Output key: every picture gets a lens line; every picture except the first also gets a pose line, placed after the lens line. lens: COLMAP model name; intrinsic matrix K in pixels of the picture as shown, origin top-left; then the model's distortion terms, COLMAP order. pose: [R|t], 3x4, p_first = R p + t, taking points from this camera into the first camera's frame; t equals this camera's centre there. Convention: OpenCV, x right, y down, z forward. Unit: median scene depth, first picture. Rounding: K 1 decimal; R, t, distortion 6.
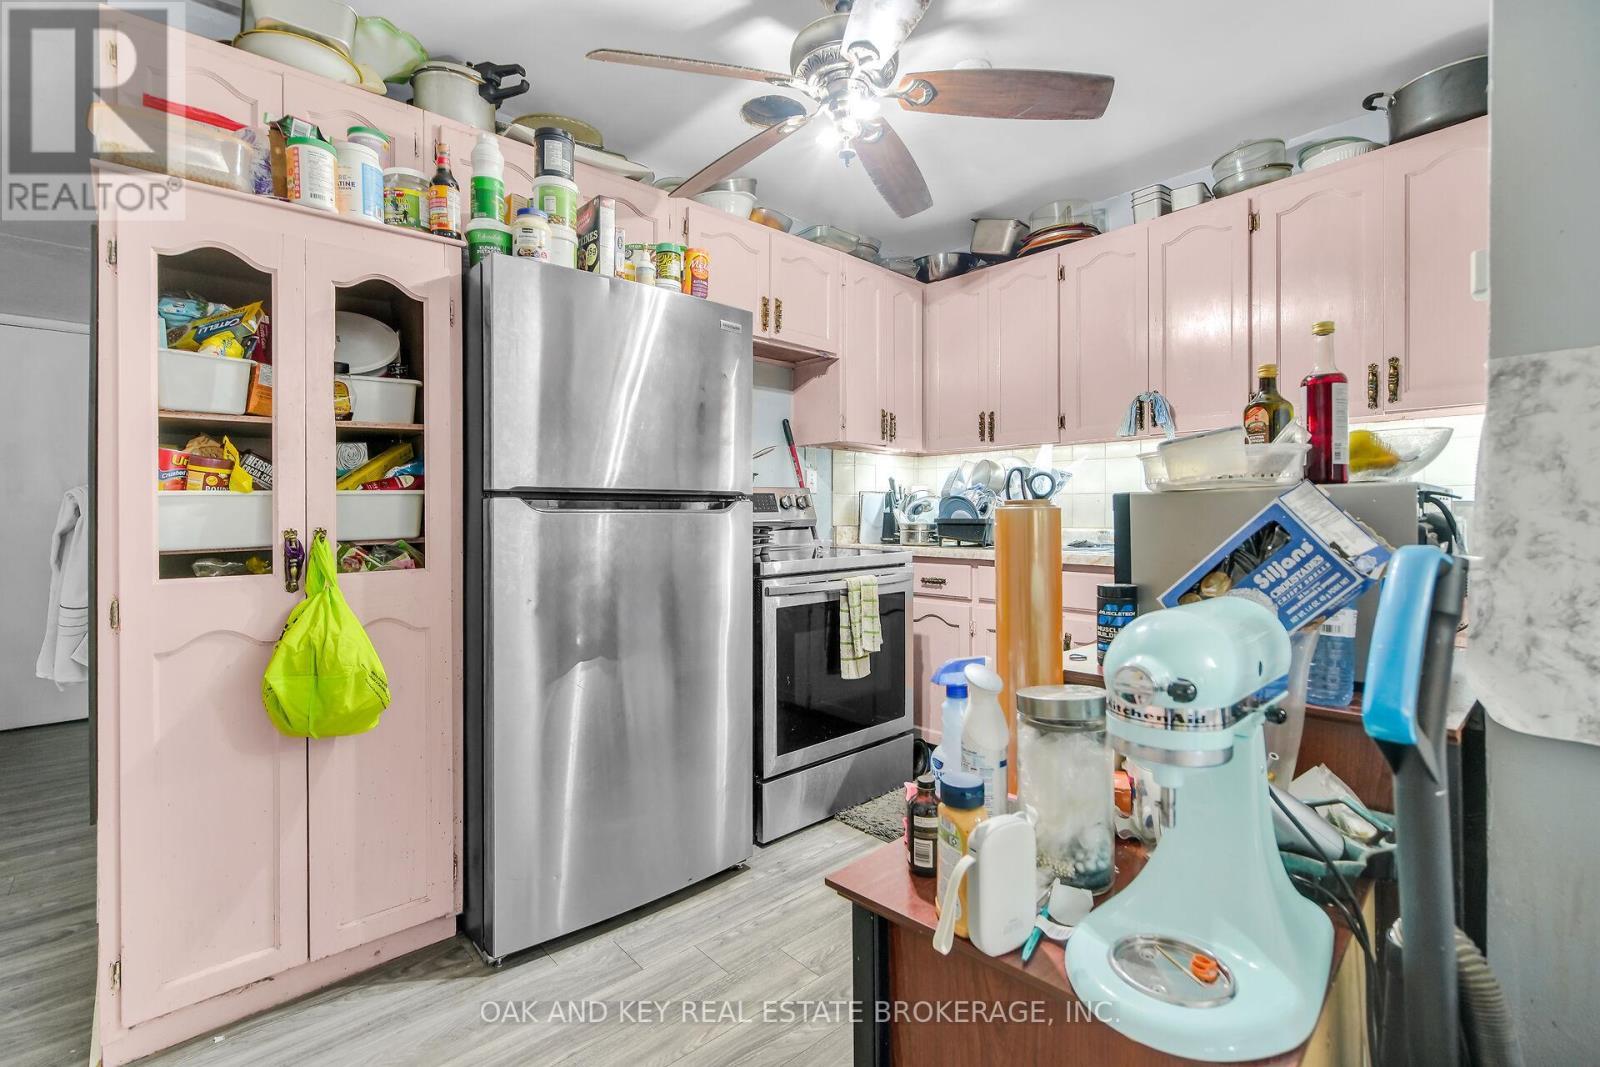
lens RADIAL K [[708.8, 0, 798.8], [0, 708.8, 523.1], [0, 0, 1]] dist [-0.005394, -0.000425]
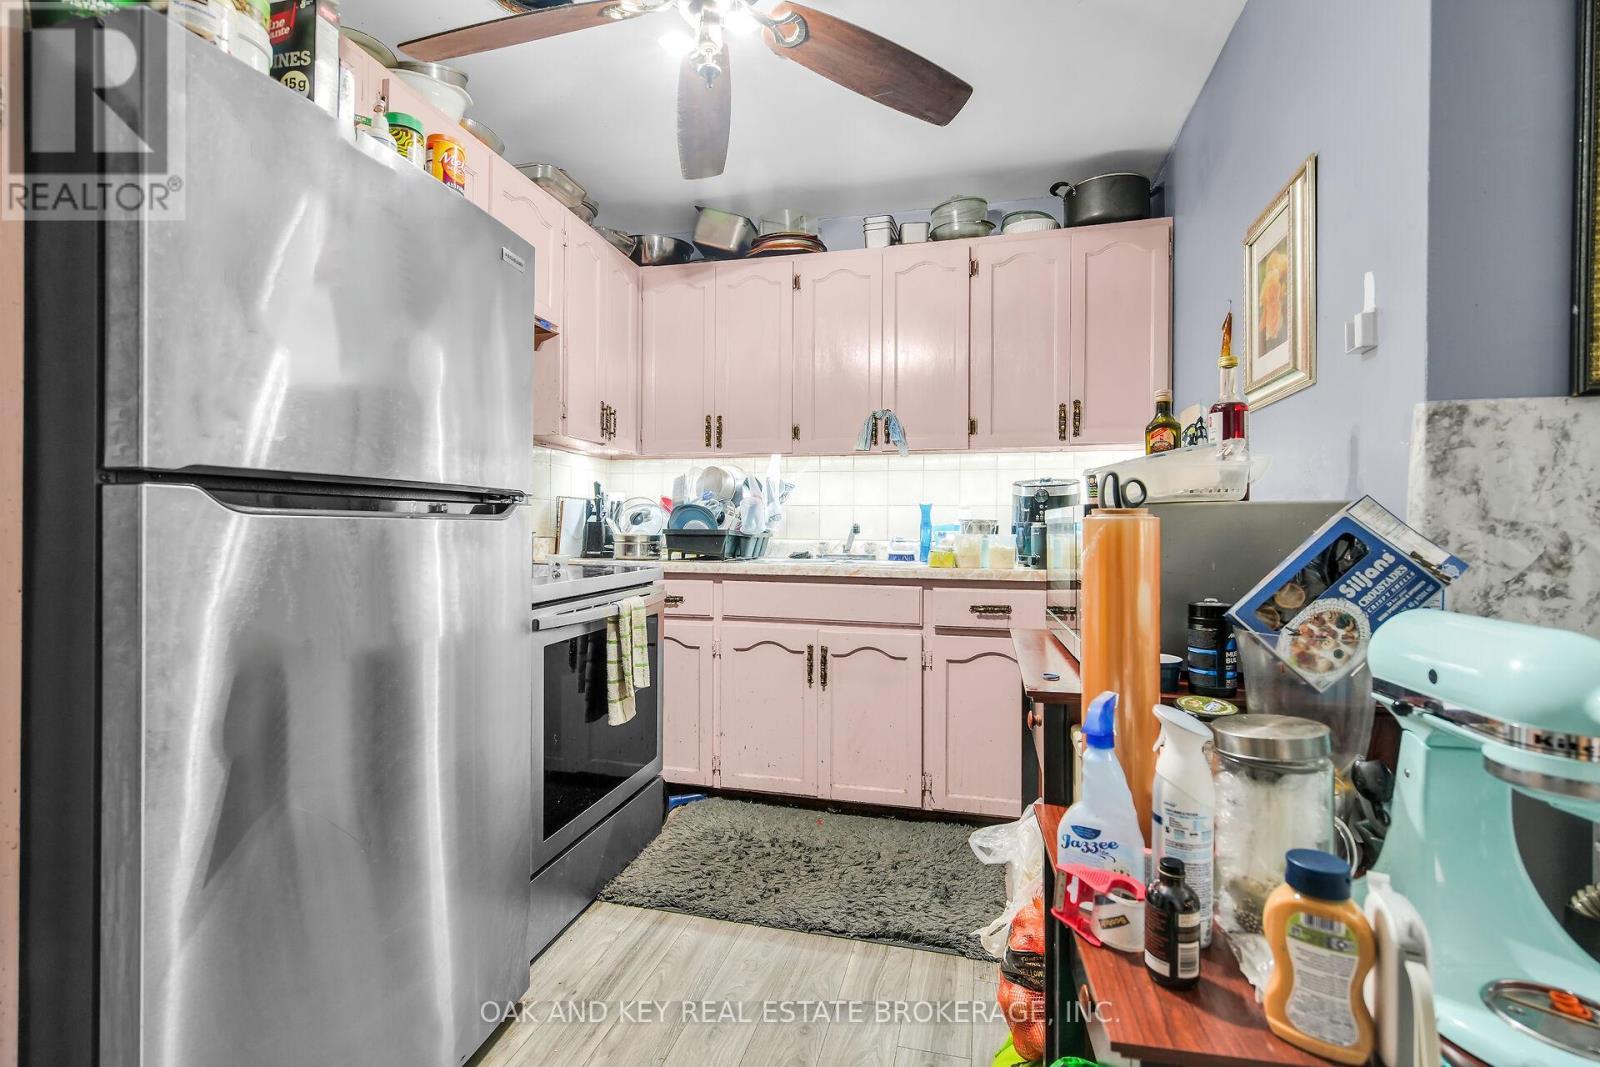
lens RADIAL K [[708.8, 0, 797.0], [0, 708.8, 536.0], [0, 0, 1]] dist [-0.005394, -0.000425]
pose [[0.830743, -0.000435, 0.556656, -0.212204], [-0.001048, 0.999997, 0.002347, -0.000120], [-0.556655, -0.002533, 0.830740, 0.207265]]
